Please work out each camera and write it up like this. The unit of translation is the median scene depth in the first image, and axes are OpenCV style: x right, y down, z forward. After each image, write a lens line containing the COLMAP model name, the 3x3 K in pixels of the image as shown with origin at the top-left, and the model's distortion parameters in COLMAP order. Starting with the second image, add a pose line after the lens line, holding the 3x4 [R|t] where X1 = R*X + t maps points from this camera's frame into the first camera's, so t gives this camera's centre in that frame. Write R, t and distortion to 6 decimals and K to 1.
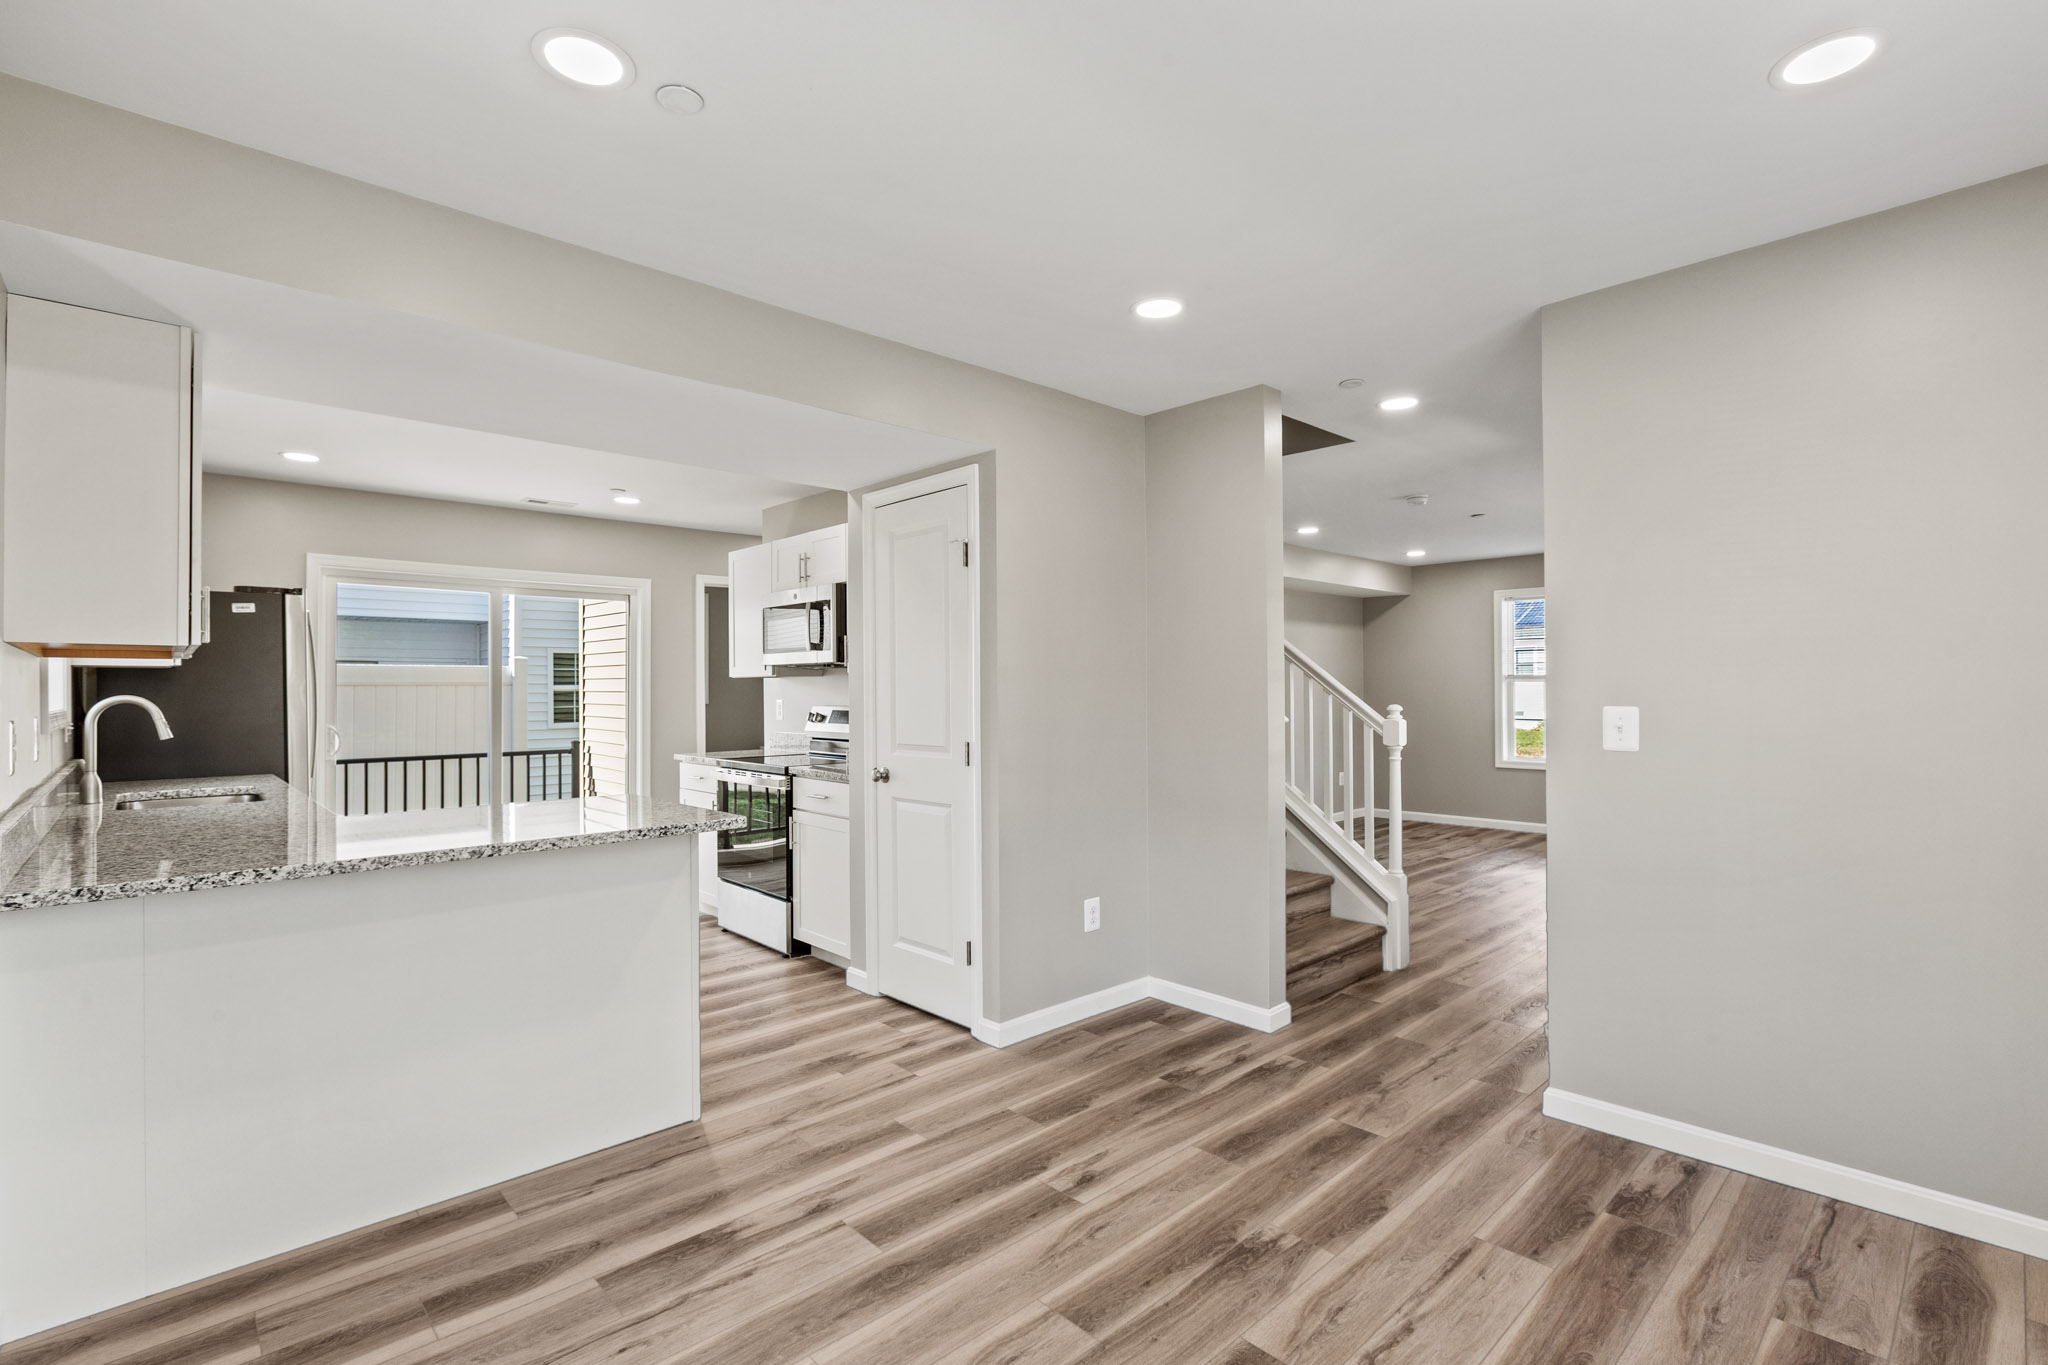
lens RADIAL K [[938.9, 0, 1025.8], [0, 938.9, 686.6], [0, 0, 1]] dist [-0.002716, -0.000417]
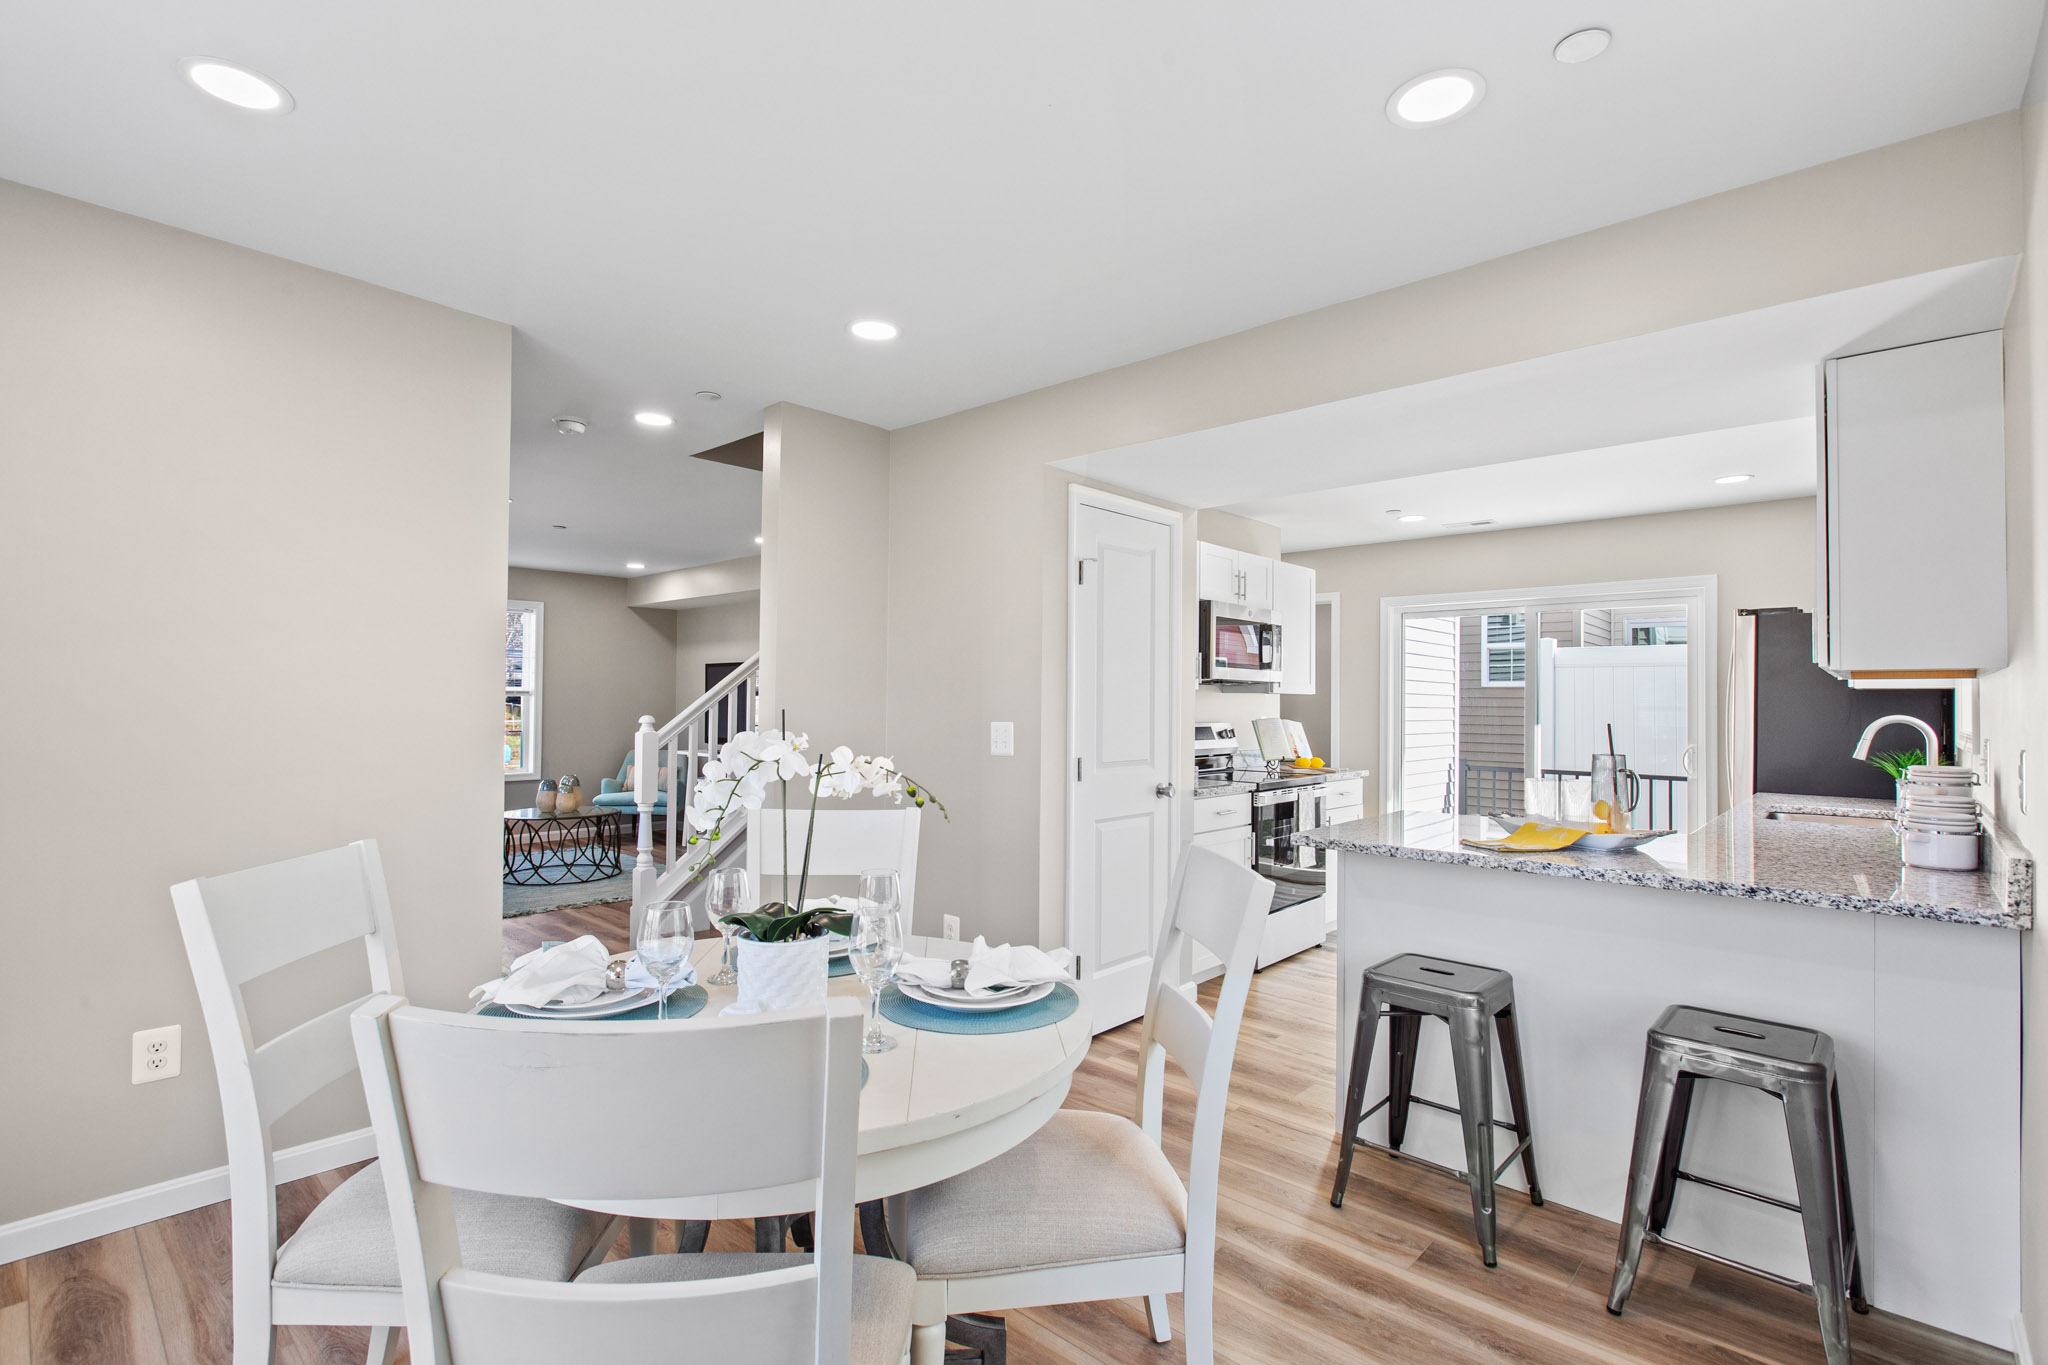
lens RADIAL K [[938.9, 0, 1023.6], [0, 938.9, 696.9], [0, 0, 1]] dist [-0.002716, -0.000417]
pose [[-0.070343, 0.023508, 0.997246, -1.208409], [-0.014997, 0.999584, -0.024621, 0.021210], [-0.997410, -0.016688, -0.069961, 1.280039]]
